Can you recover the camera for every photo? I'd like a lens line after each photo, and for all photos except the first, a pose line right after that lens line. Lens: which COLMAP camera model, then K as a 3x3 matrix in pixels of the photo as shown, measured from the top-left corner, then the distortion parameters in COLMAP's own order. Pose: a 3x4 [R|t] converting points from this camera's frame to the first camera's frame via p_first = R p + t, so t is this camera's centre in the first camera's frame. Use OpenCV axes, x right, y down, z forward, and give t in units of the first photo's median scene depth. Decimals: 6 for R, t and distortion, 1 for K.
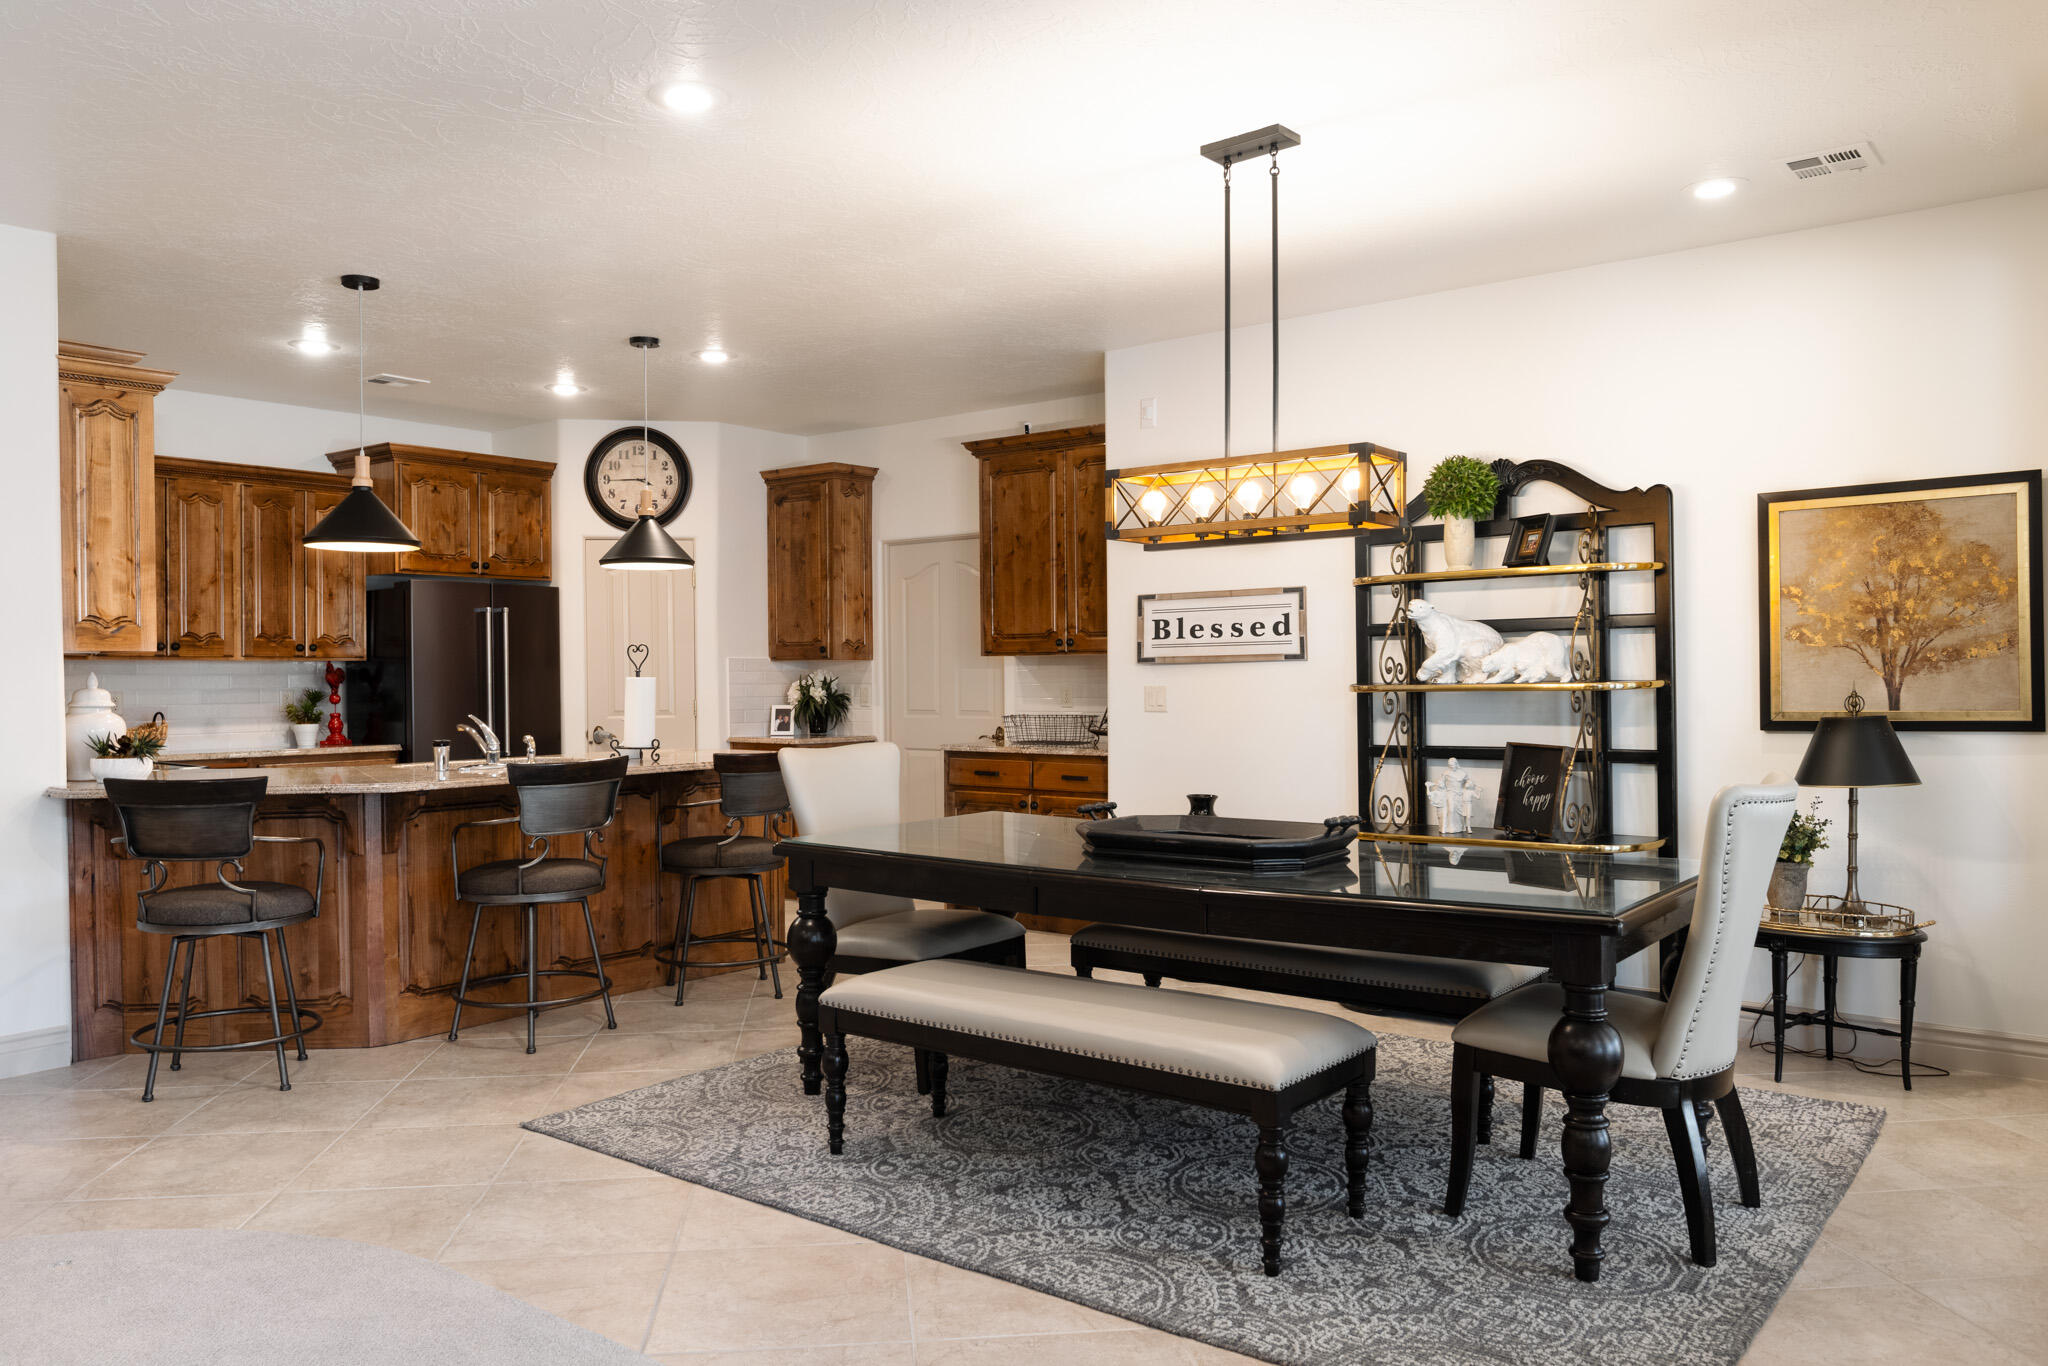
lens RADIAL K [[1474.4, 0, 1024.0], [0, 1474.4, 683.4], [0, 0, 1]] dist [0.000087, 0.000013]
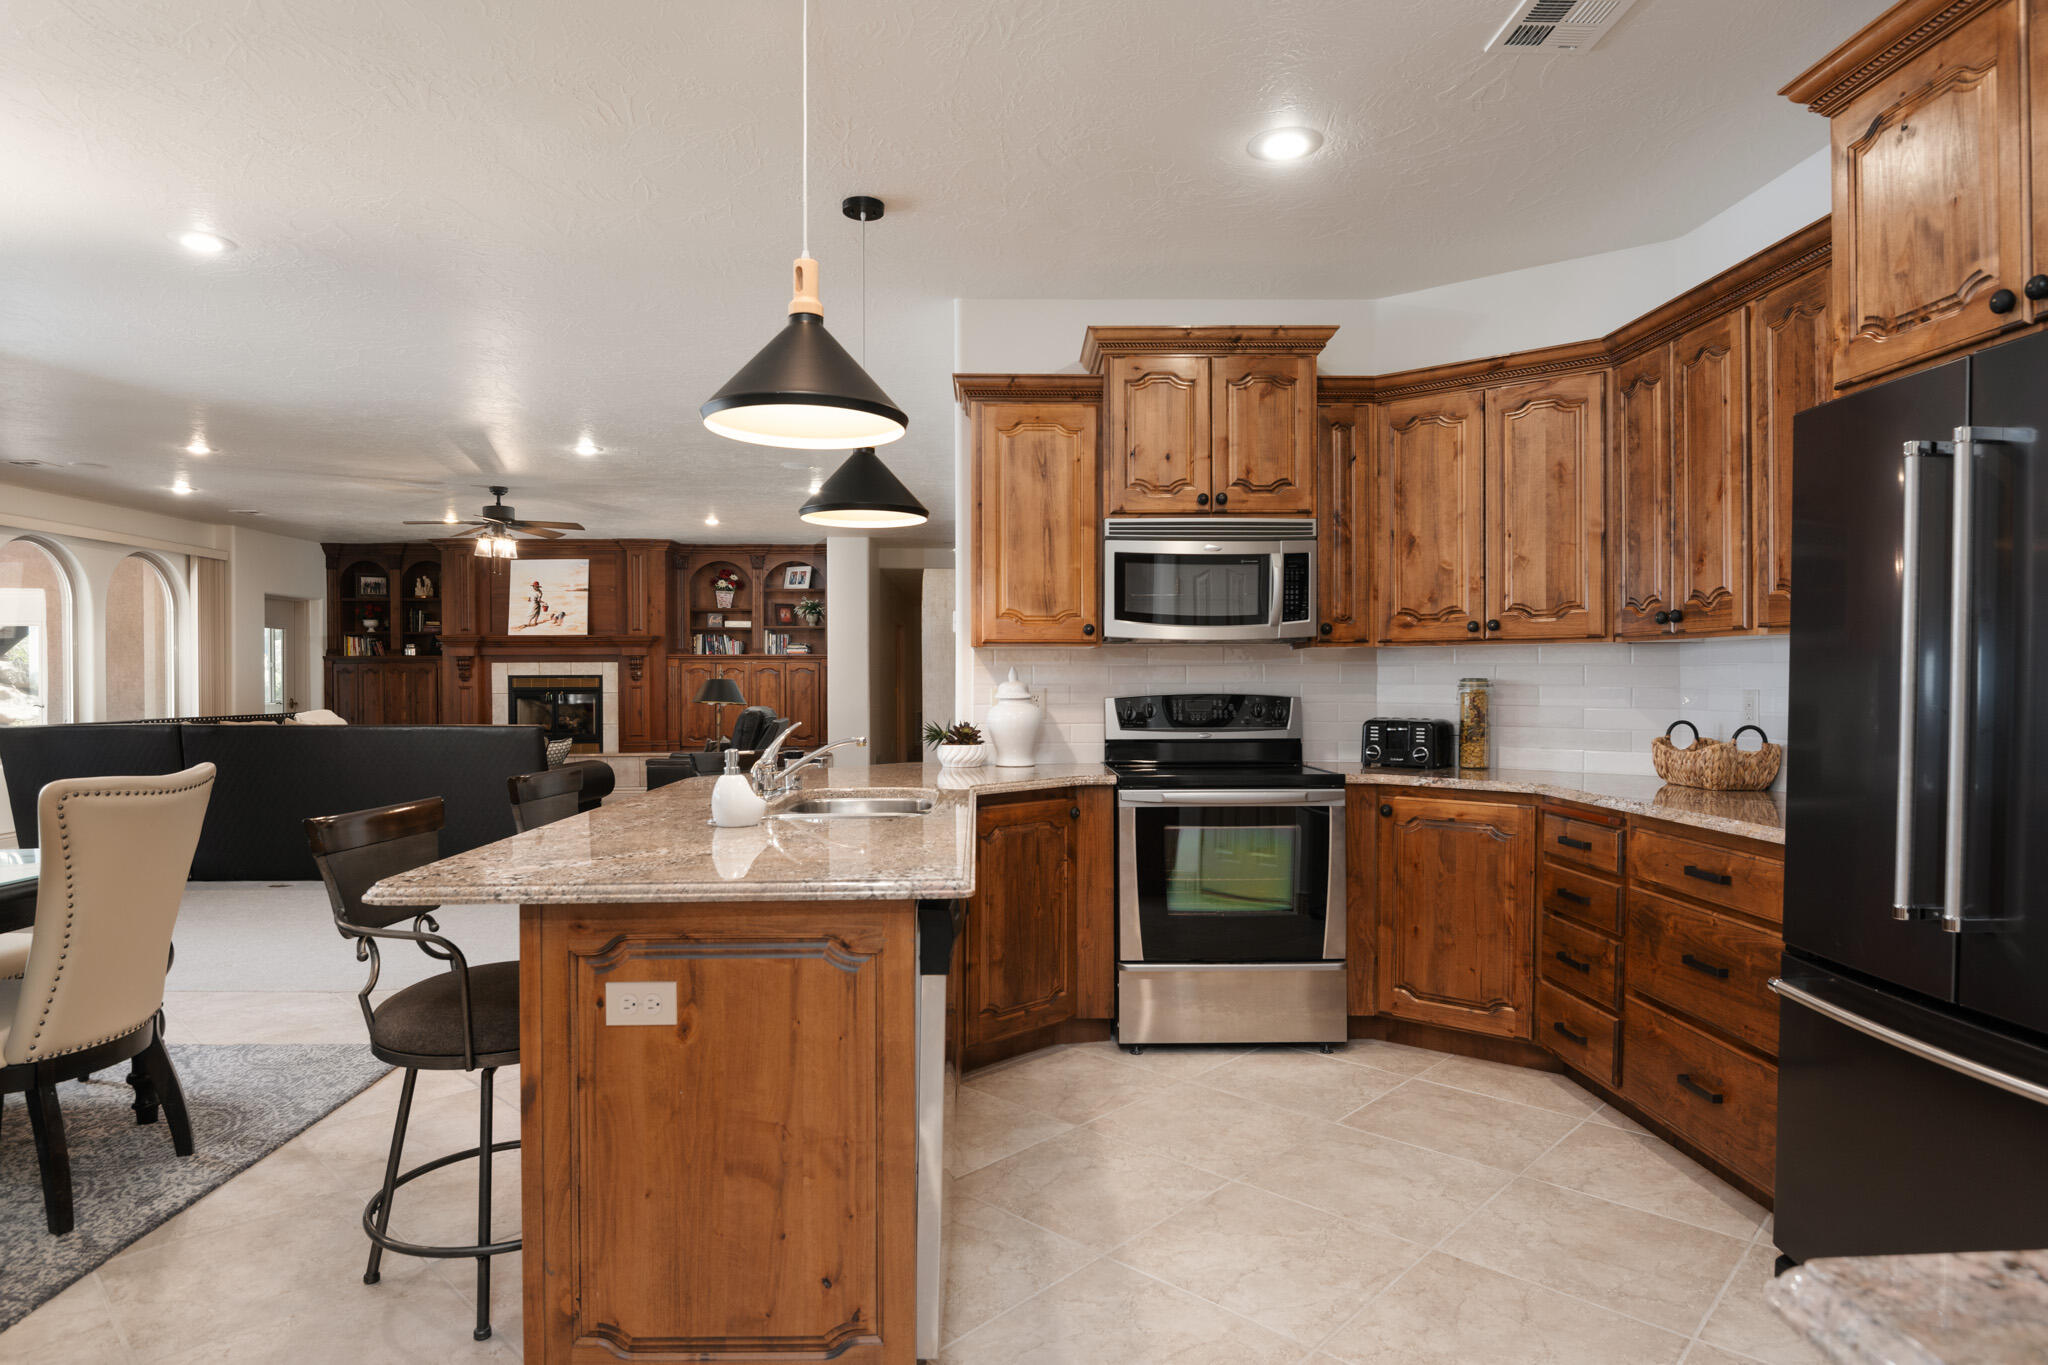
lens RADIAL K [[1117.5, 0, 1021.0], [0, 1117.5, 679.7], [0, 0, 1]] dist [-0.003807, -0.000645]
pose [[-0.768664, 0.014504, -0.639489, -0.074795], [0.007775, 0.999881, 0.013333, -0.007104], [0.639606, 0.005277, -0.768685, 1.163632]]
